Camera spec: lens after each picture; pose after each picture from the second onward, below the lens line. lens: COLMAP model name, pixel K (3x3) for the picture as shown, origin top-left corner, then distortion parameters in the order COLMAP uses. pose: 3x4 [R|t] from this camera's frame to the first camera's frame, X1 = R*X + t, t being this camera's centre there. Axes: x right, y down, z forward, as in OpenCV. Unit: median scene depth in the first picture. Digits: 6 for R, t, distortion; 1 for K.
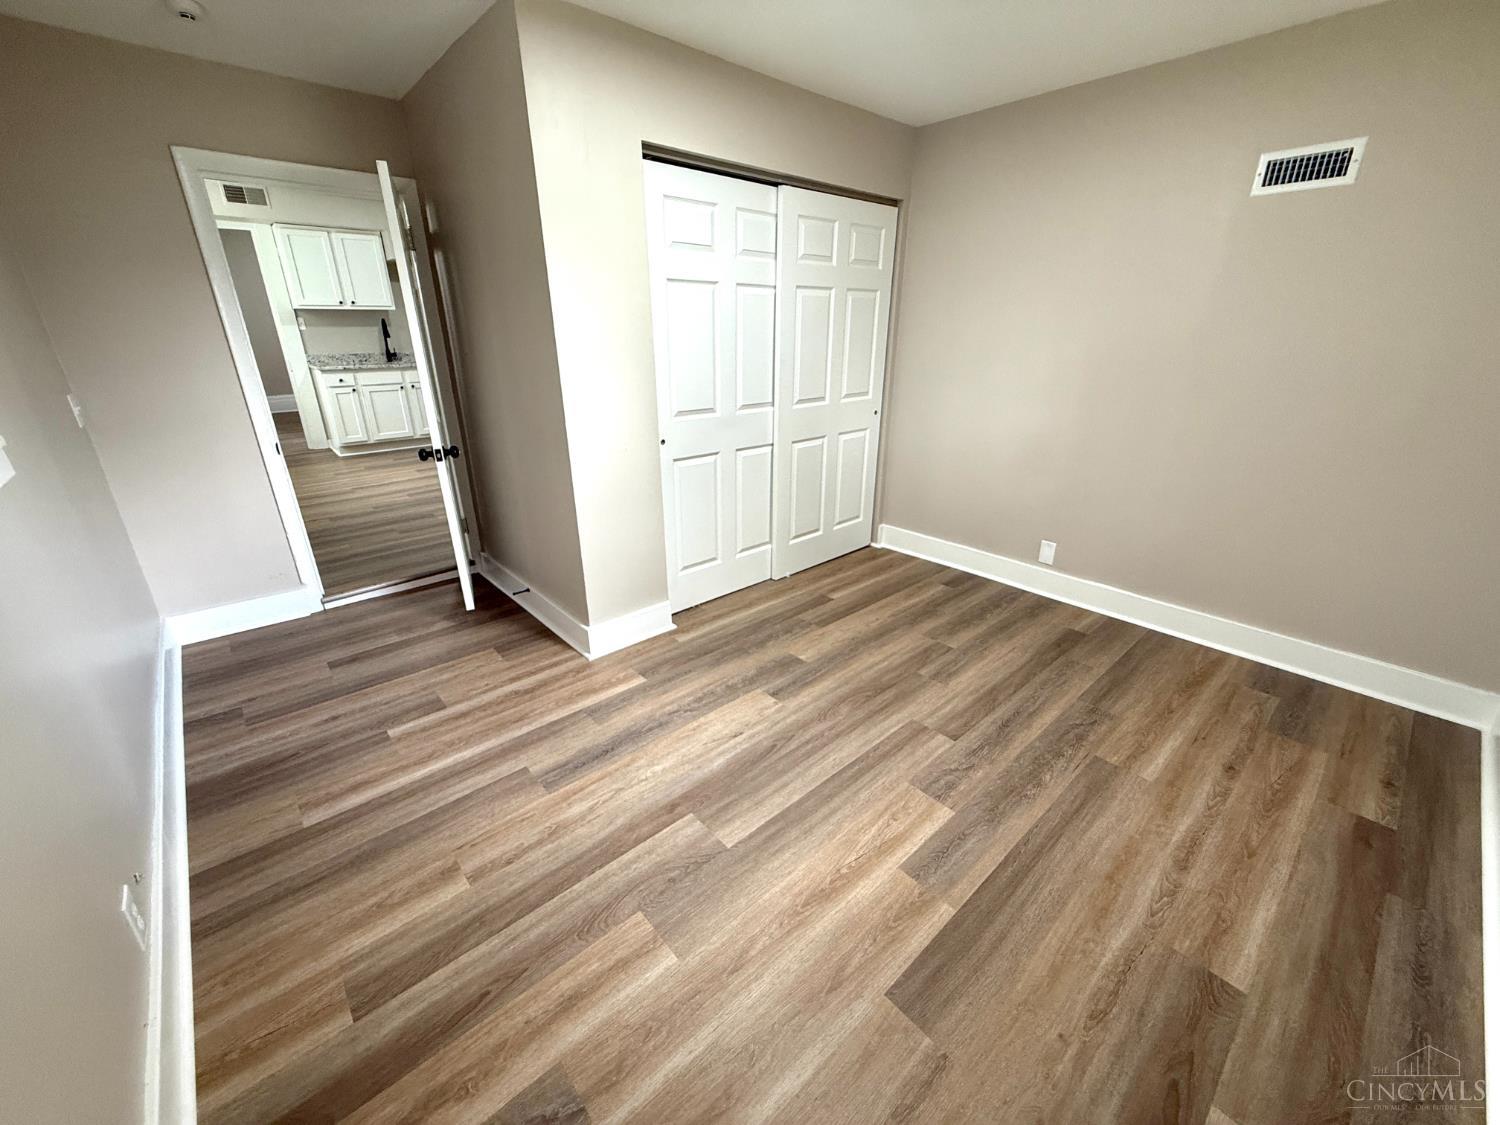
lens RADIAL K [[594.5, 0, 754.3], [0, 594.5, 564.1], [0, 0, 1]] dist [-0.000673, 0.000213]
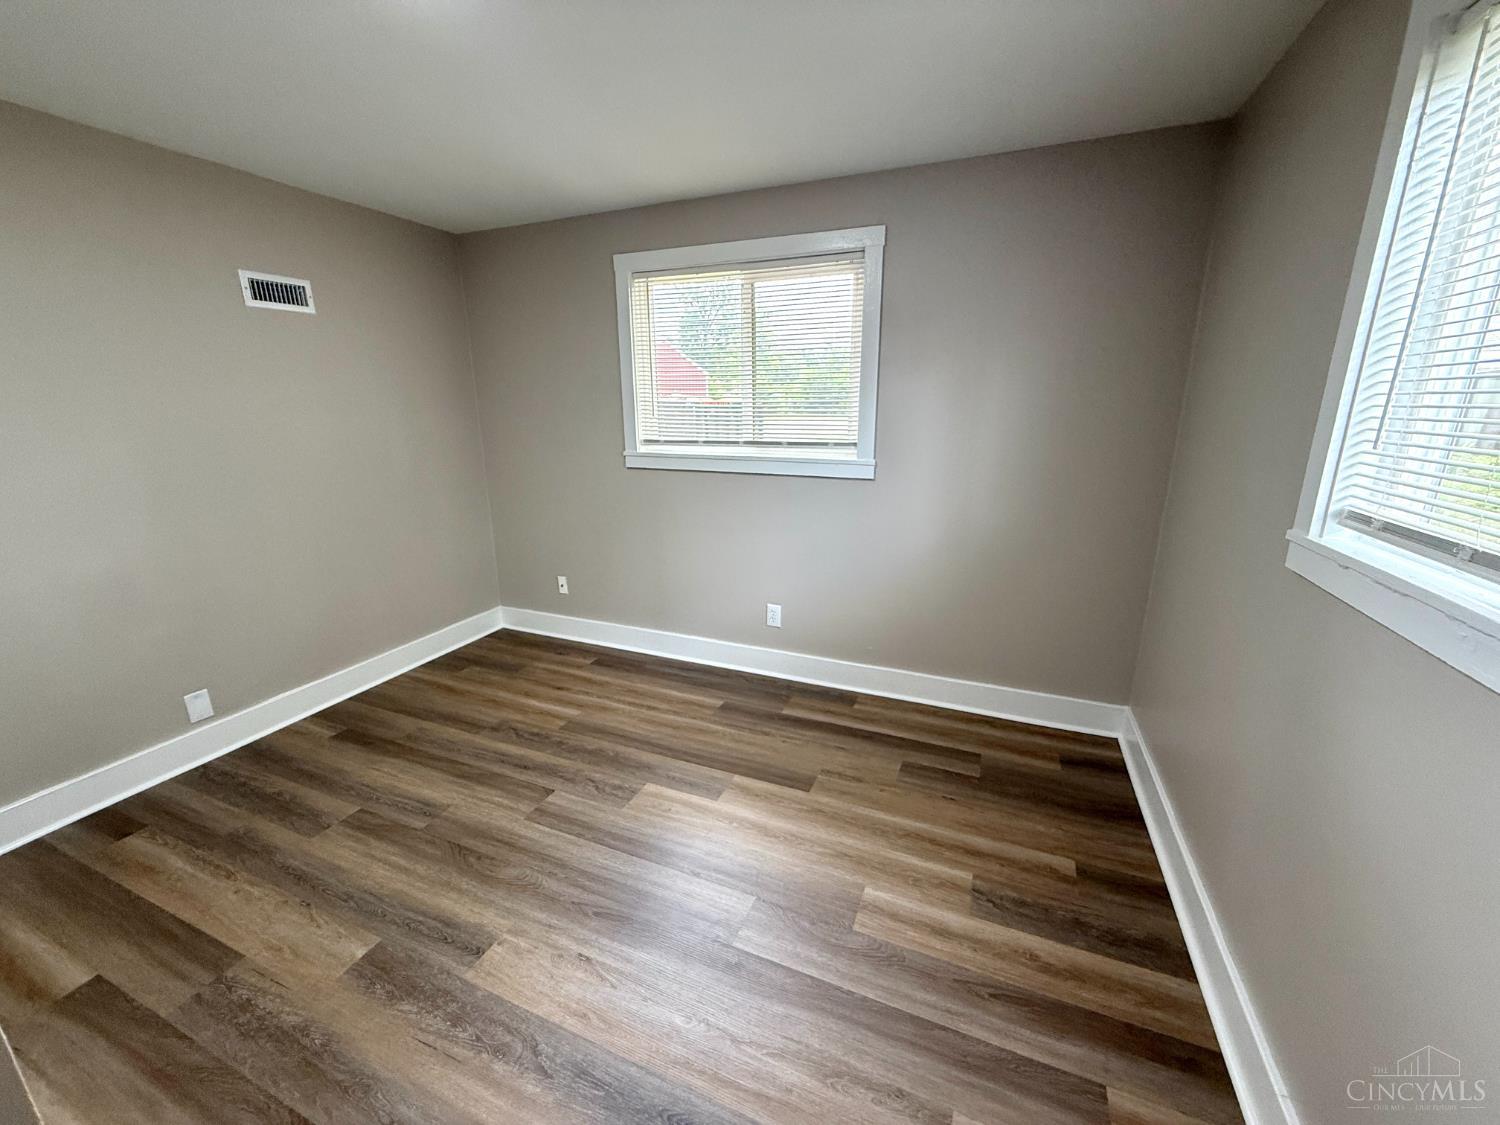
lens RADIAL K [[594.5, 0, 745.3], [0, 594.5, 557.7], [0, 0, 1]] dist [-0.000673, 0.000213]
pose [[-0.417110, -0.225286, 0.880491, -0.644814], [0.346832, 0.856019, 0.383327, -0.348360], [-0.840075, 0.465272, -0.278918, 0.803771]]
